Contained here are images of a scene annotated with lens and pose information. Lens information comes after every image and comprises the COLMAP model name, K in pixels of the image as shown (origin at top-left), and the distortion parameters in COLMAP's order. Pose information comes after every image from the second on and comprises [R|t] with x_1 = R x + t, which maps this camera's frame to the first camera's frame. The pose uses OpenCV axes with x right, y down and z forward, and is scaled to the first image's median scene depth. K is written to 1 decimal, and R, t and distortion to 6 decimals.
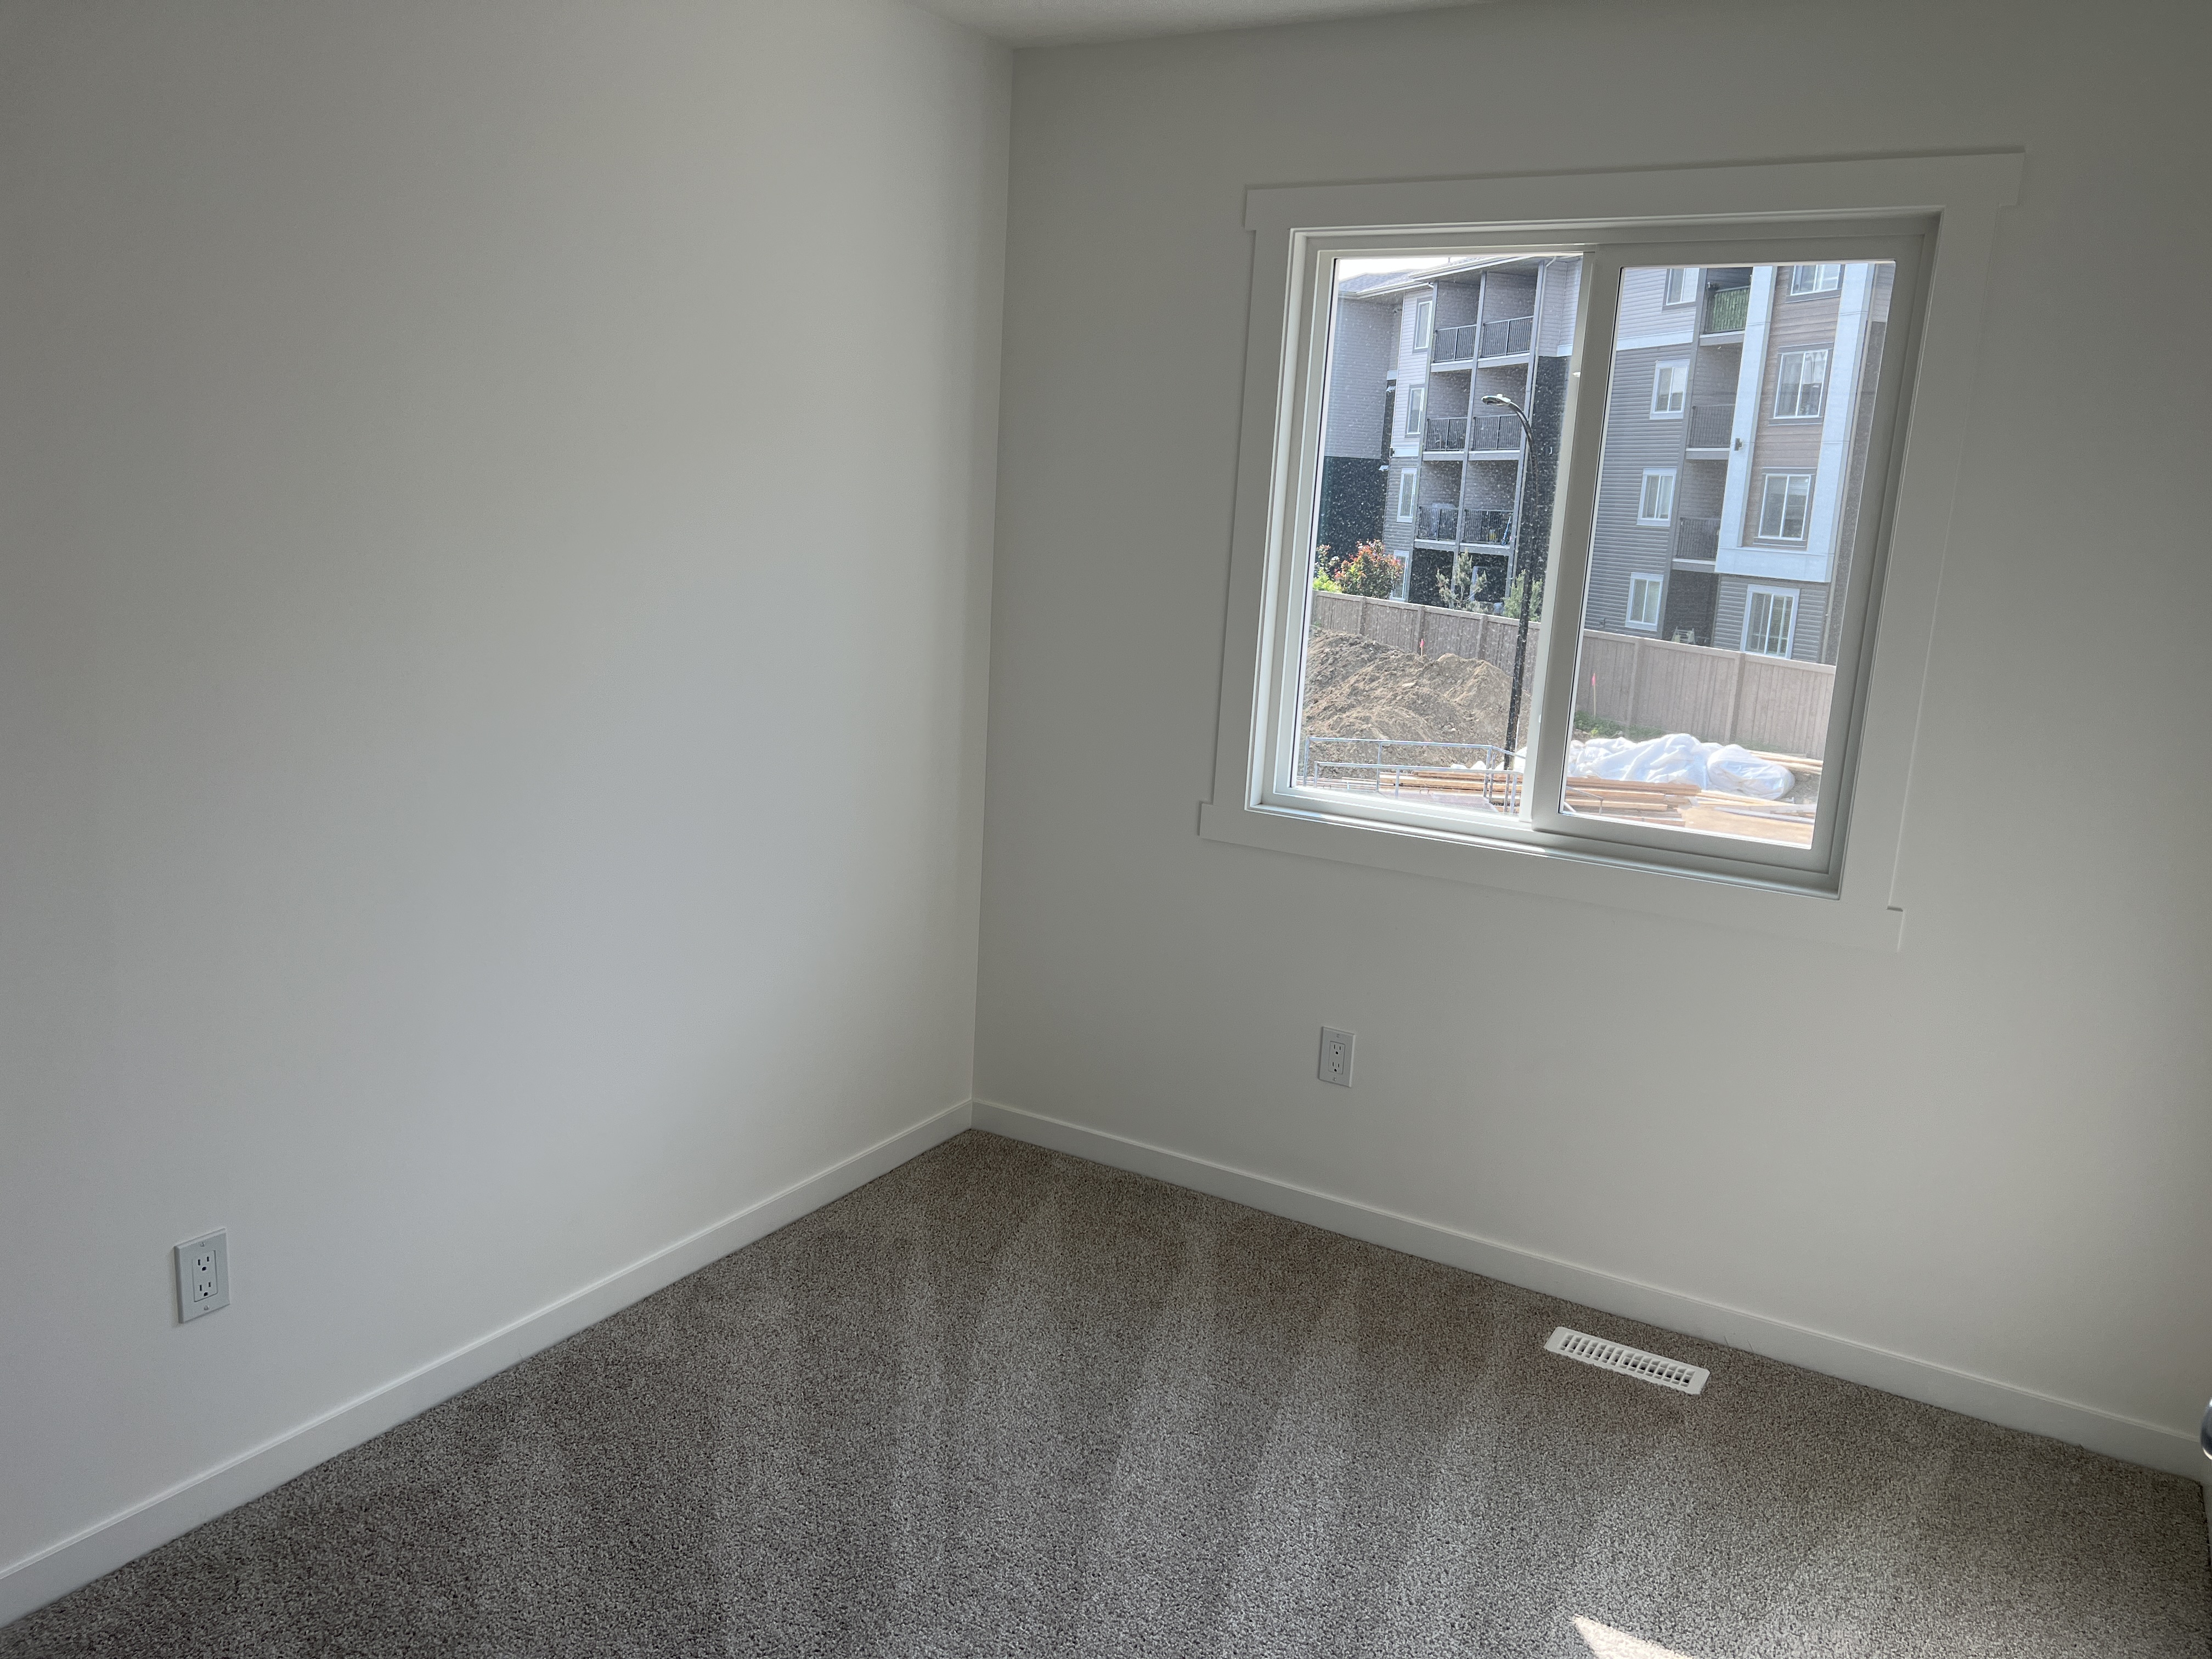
lens RADIAL K [[1653.8, 0, 1106.0], [0, 1653.8, 829.5], [0, 0, 1]] dist [0.071500, -0.061355]
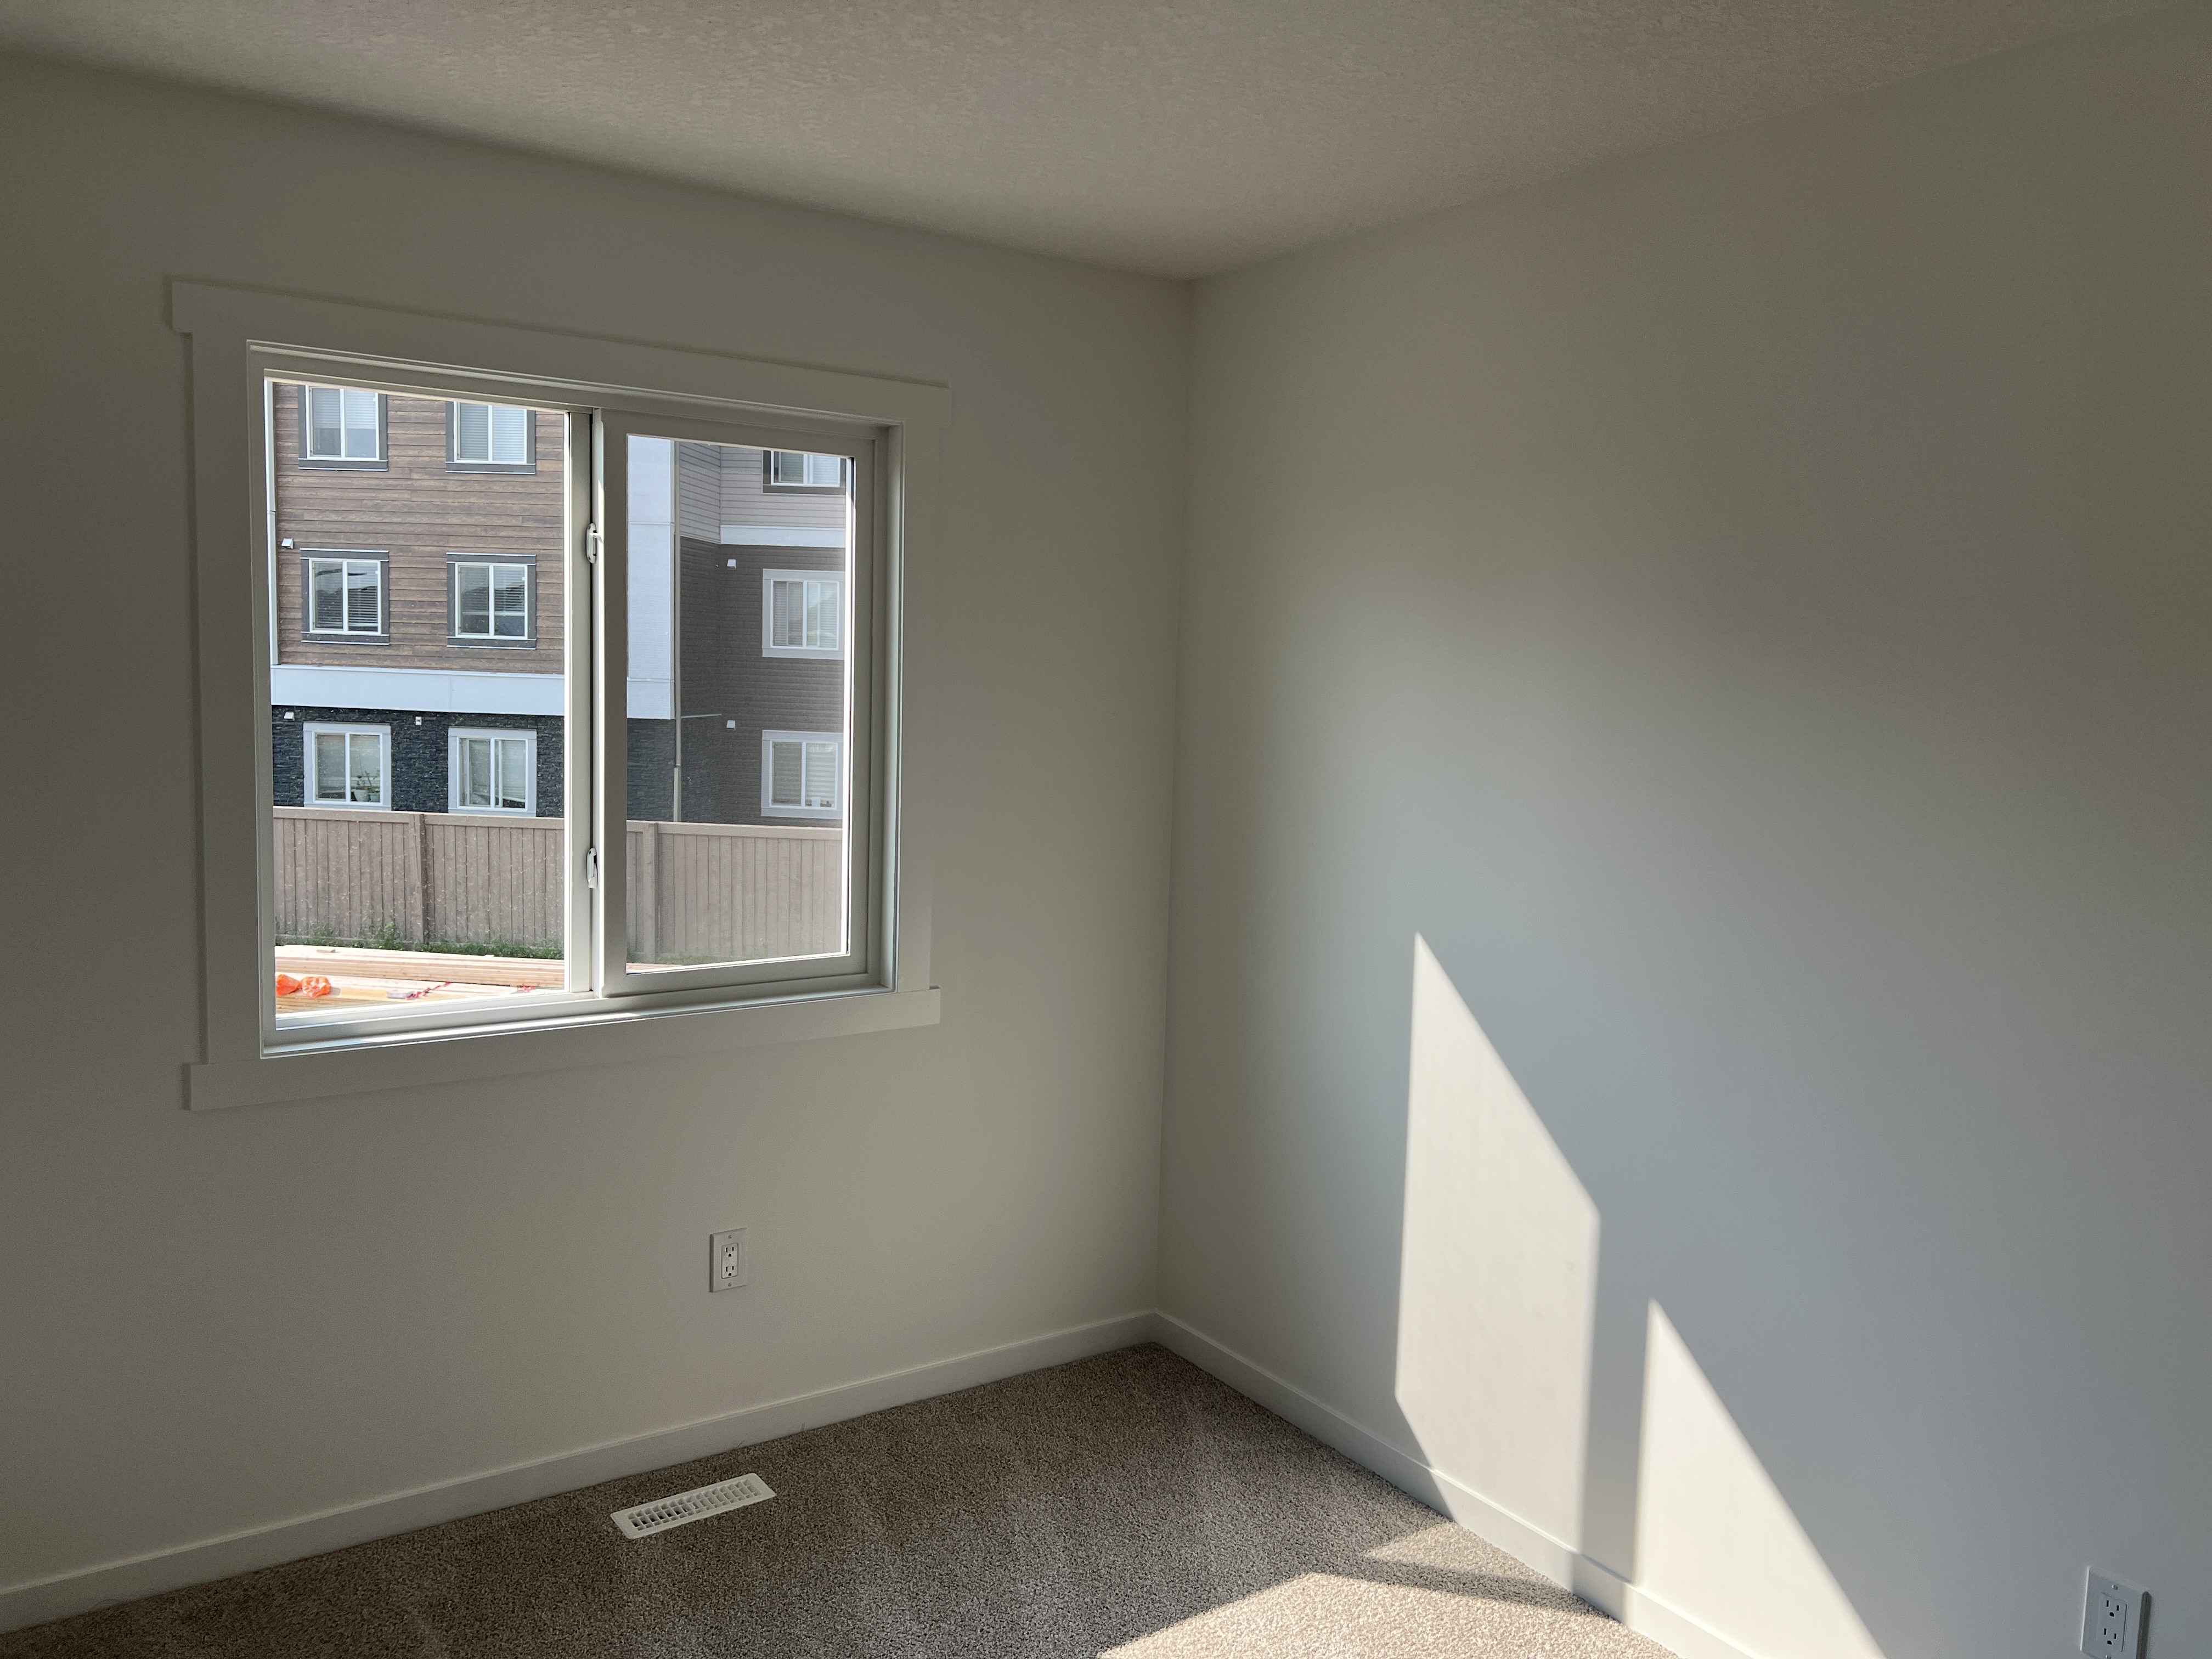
lens RADIAL K [[1653.8, 0, 1106.0], [0, 1653.8, 829.5], [0, 0, 1]] dist [0.071500, -0.061355]
pose [[0.441814, -0.121561, 0.888833, -0.460878], [0.191914, 0.980647, 0.038723, -0.076602], [-0.876338, 0.153472, 0.456593, 0.291811]]
